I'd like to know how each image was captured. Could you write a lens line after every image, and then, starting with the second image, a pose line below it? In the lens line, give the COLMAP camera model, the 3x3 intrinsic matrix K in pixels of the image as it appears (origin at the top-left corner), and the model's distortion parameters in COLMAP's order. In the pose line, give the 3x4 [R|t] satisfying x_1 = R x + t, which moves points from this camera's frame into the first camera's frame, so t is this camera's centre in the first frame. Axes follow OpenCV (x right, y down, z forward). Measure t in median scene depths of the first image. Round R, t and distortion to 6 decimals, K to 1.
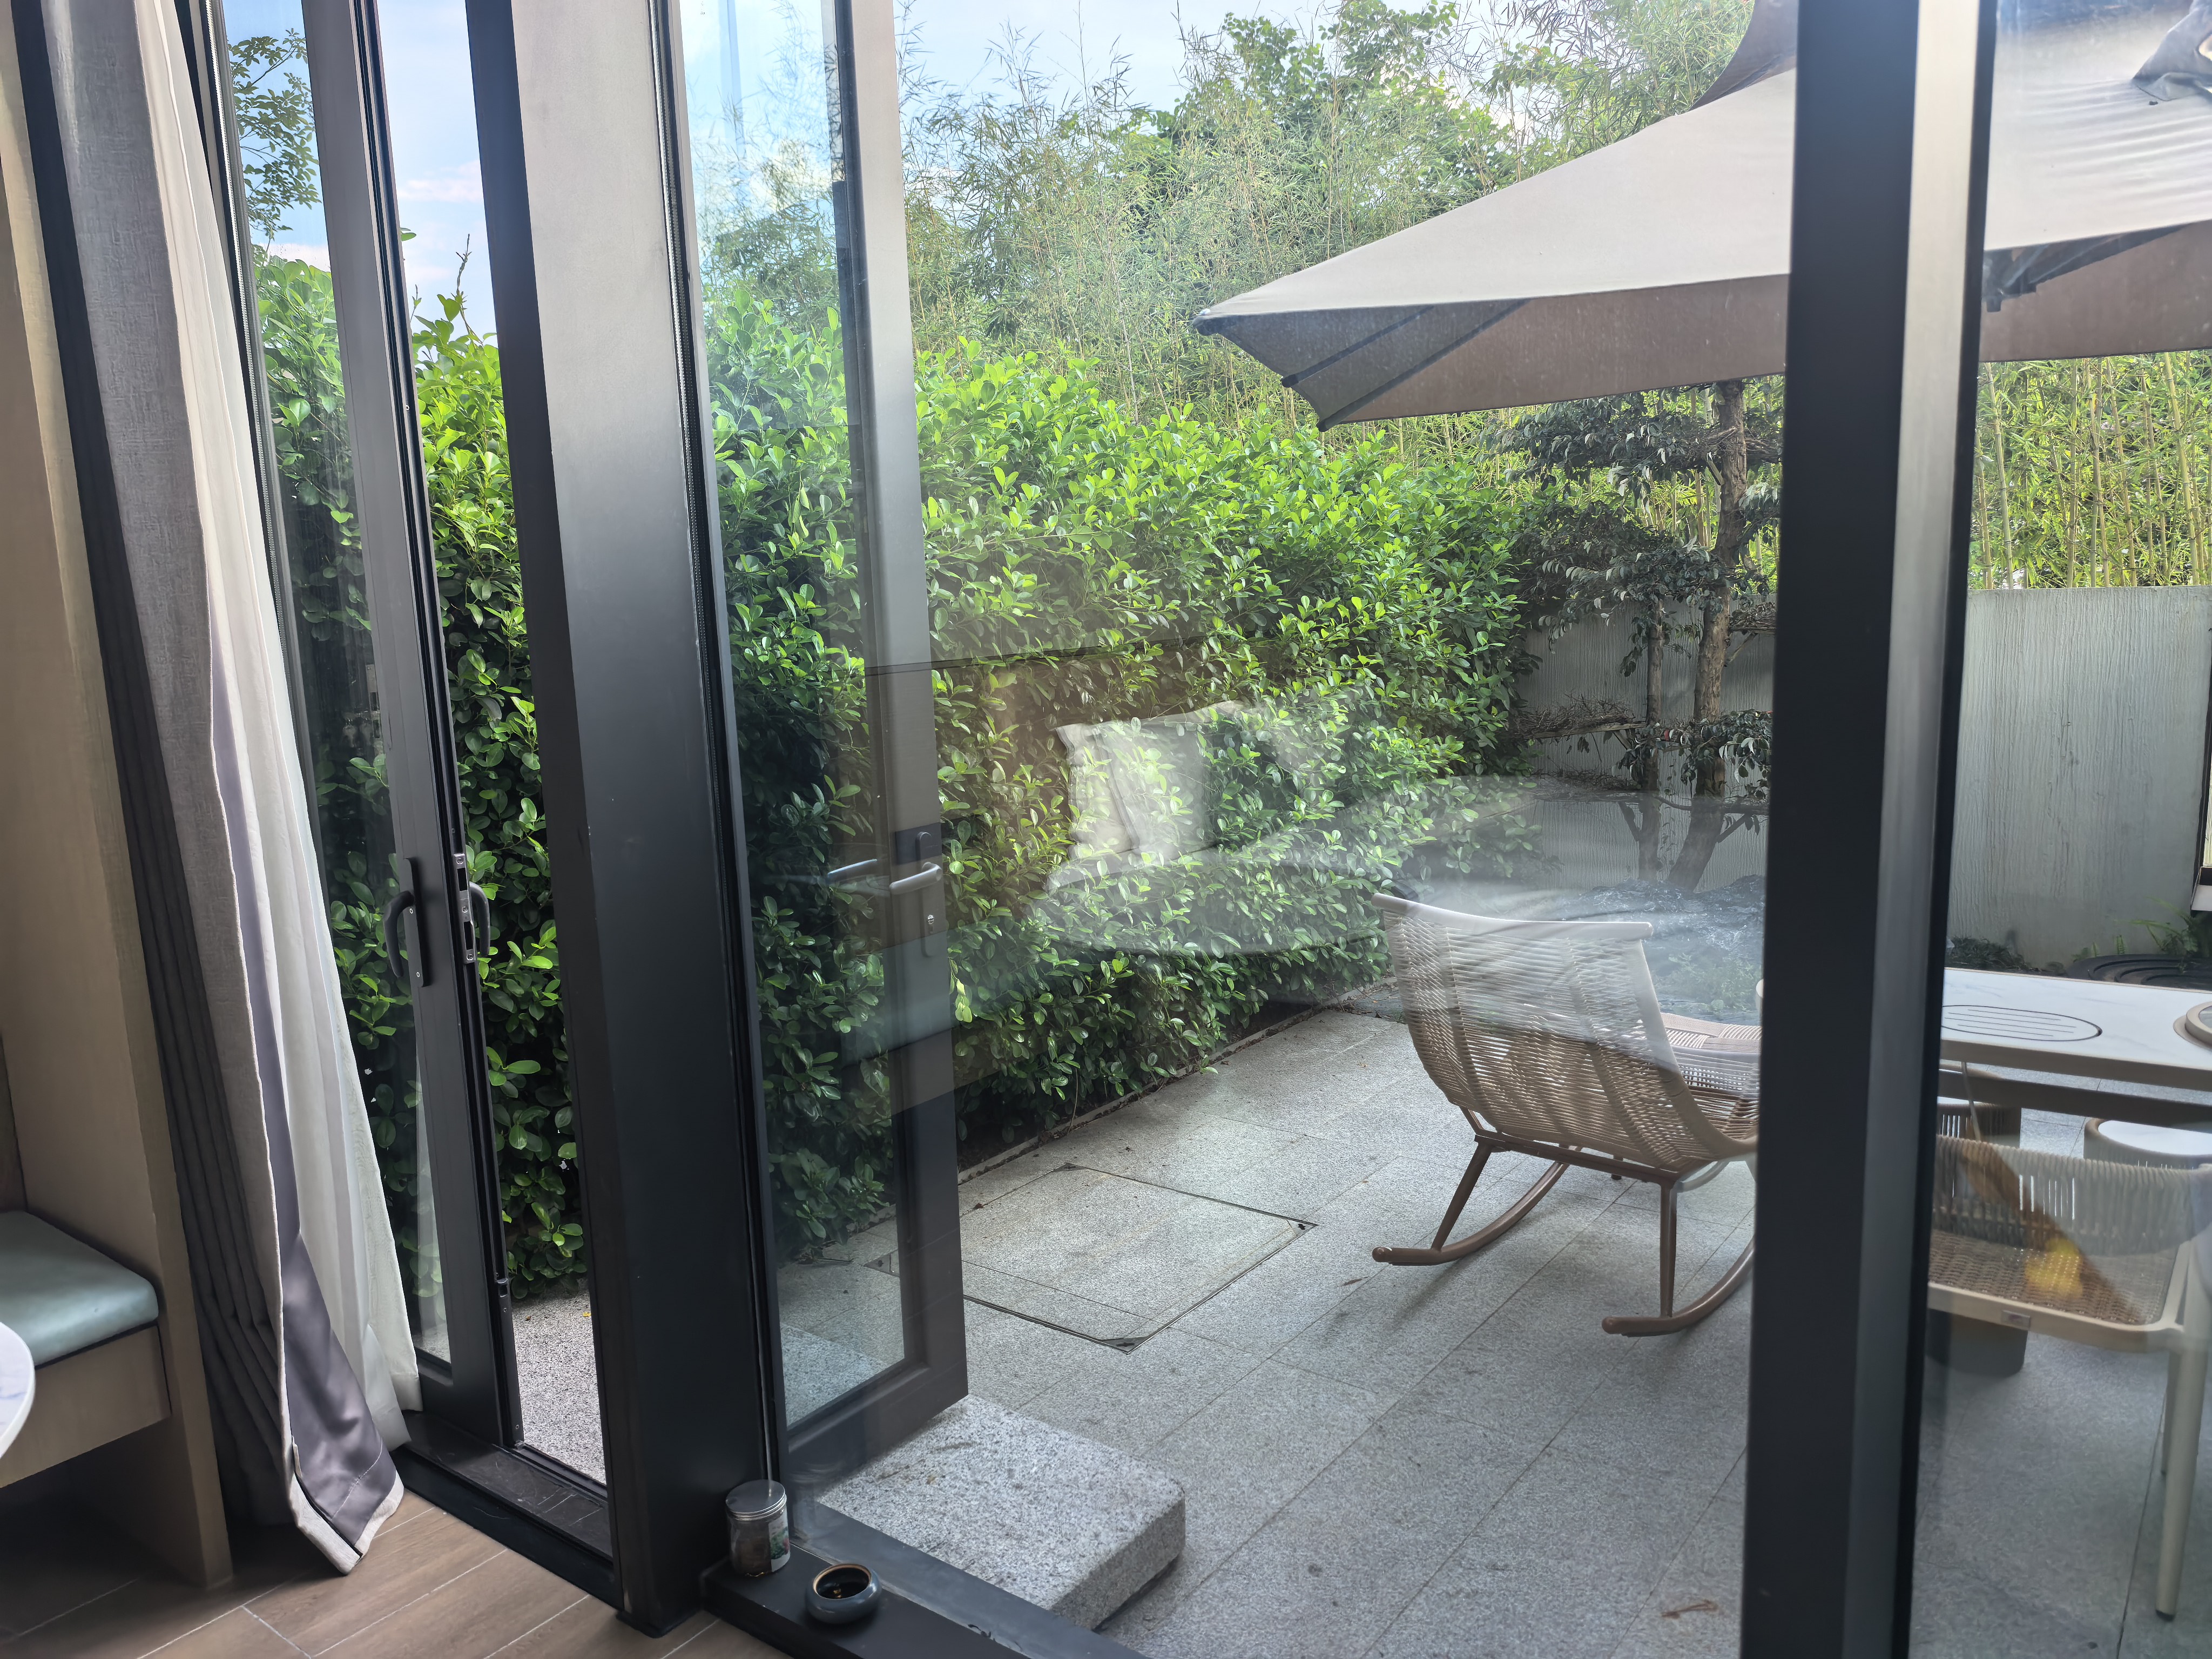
lens RADIAL K [[1575.1, 0, 1106.0], [0, 1575.1, 829.5], [0, 0, 1]] dist [0.068423, -0.099368]
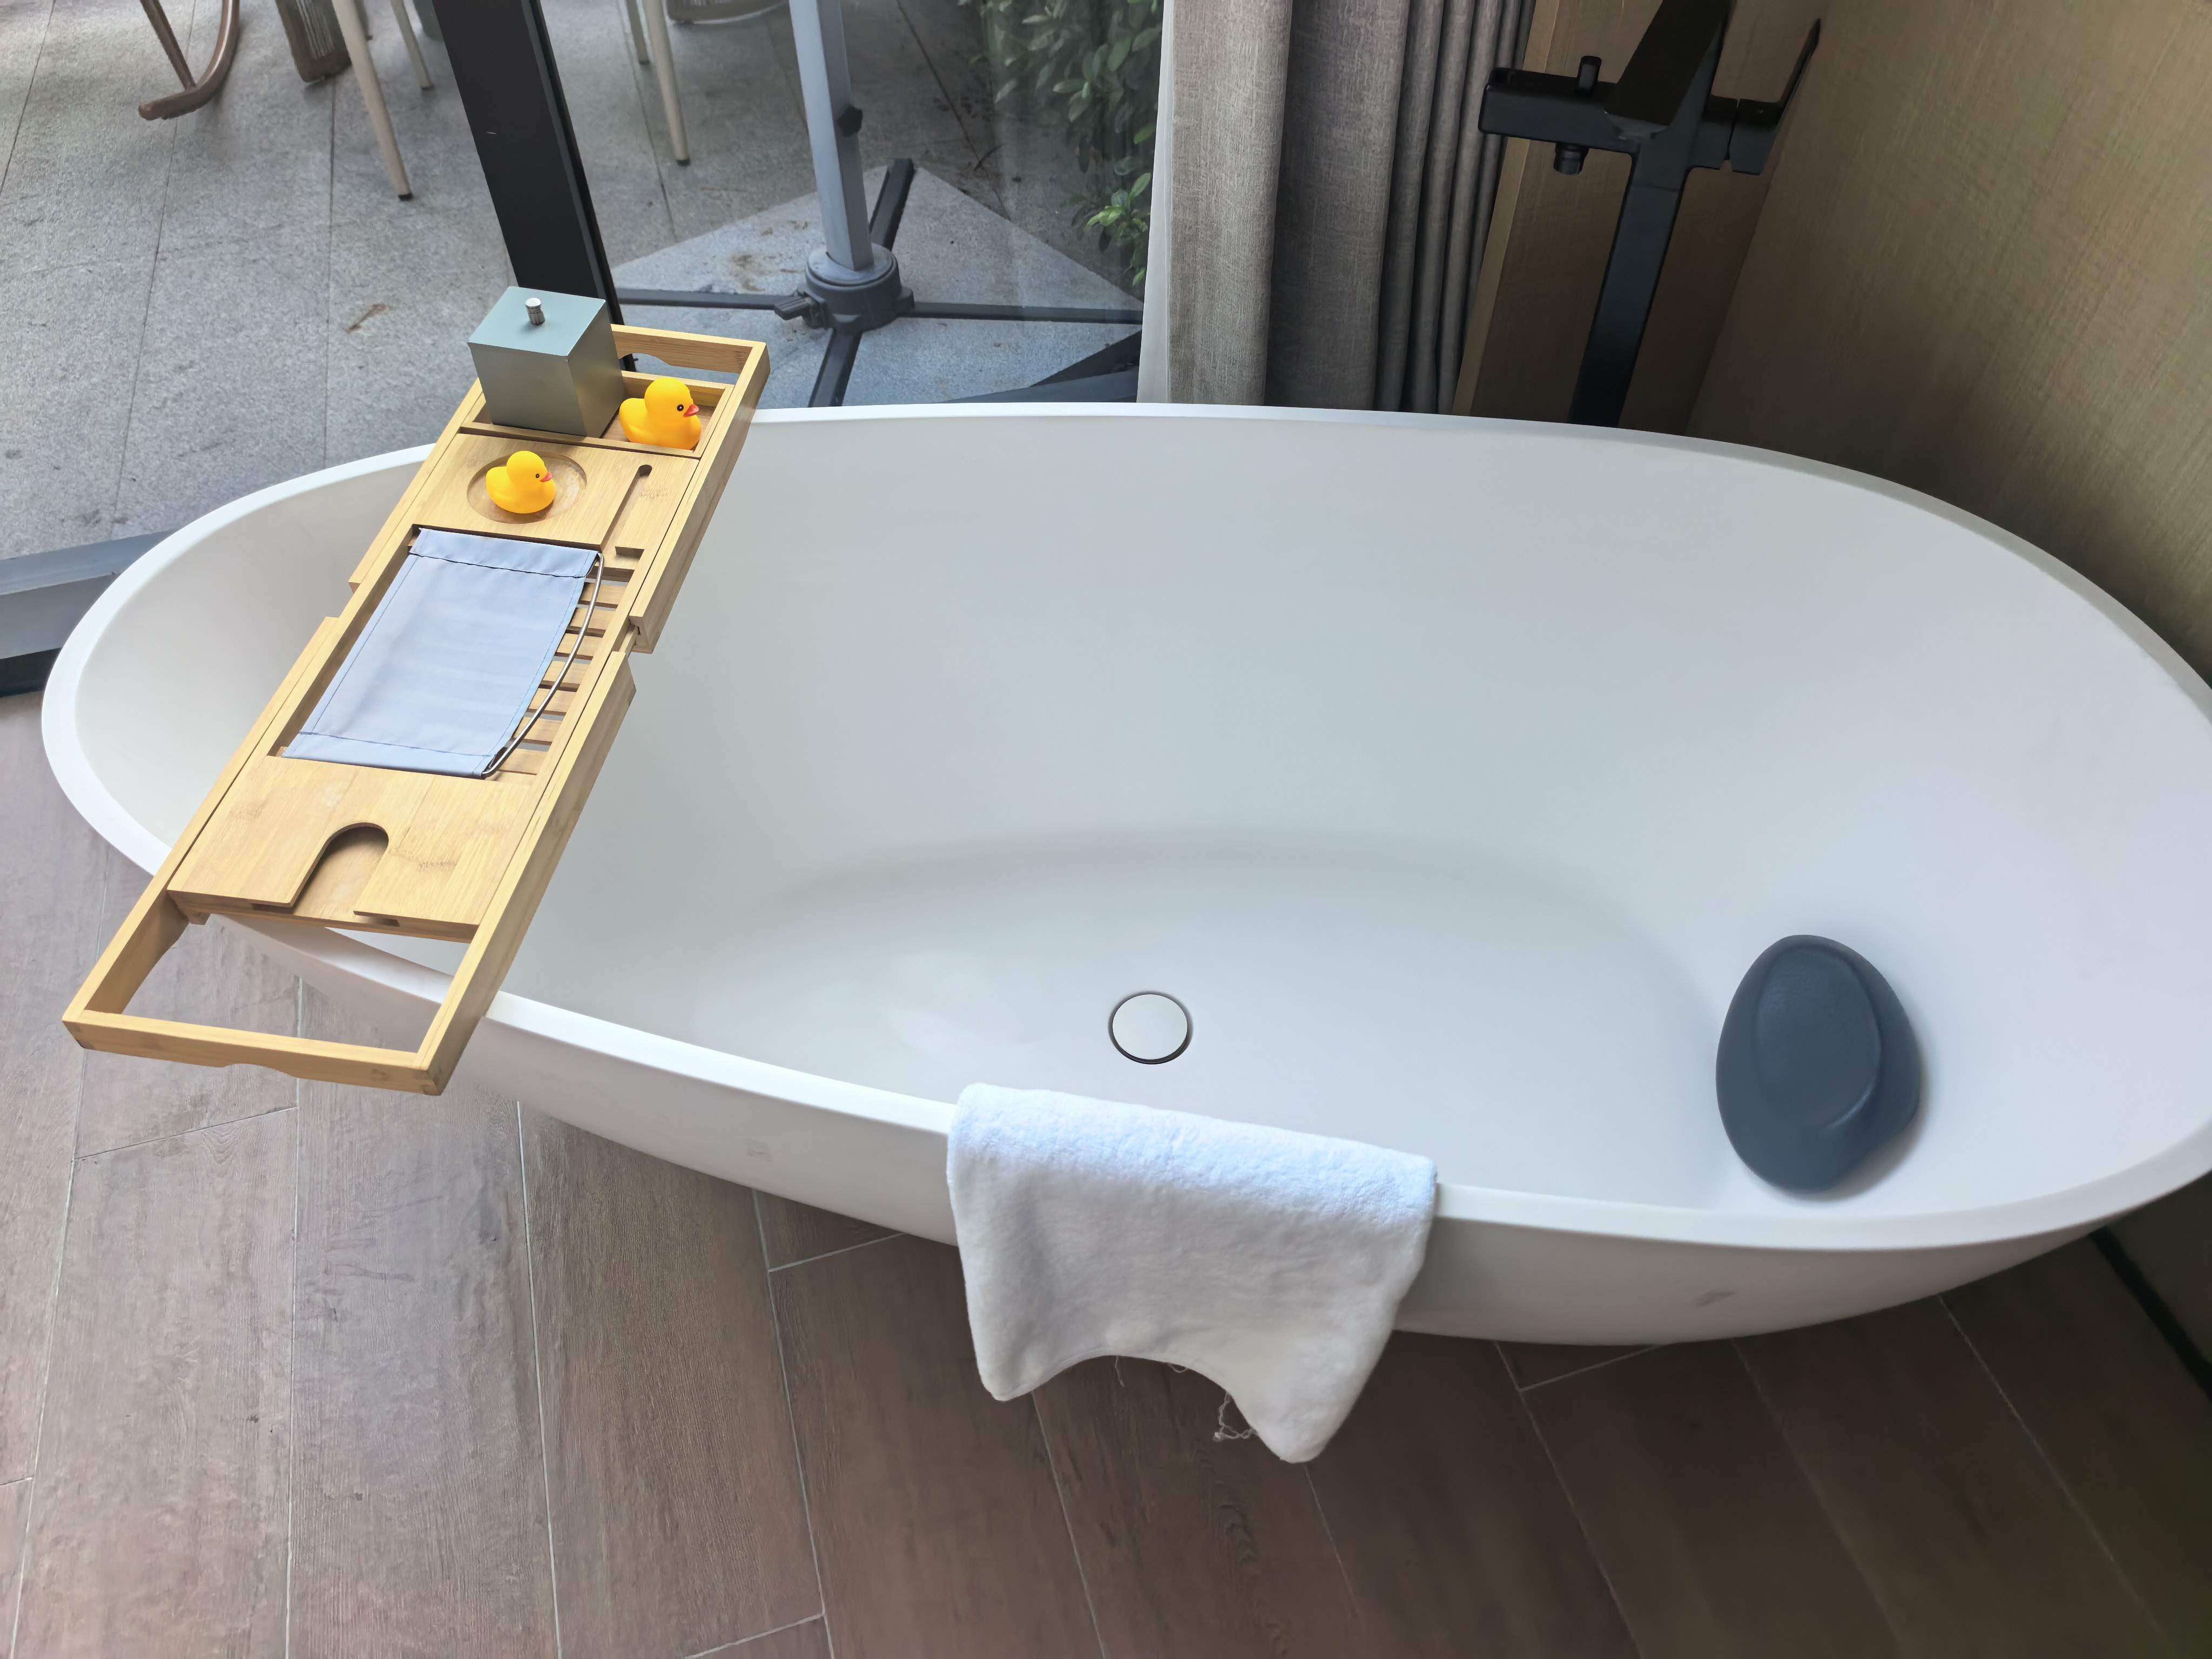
lens RADIAL K [[1617.3, 0, 1100.9], [0, 1617.3, 843.5], [0, 0, 1]] dist [0.000058, 0.000839]
pose [[0.591099, -0.592129, 0.547709, -0.103080], [0.100200, 0.727680, 0.678559, 0.026183], [-0.800351, -0.346215, 0.489462, -0.056488]]
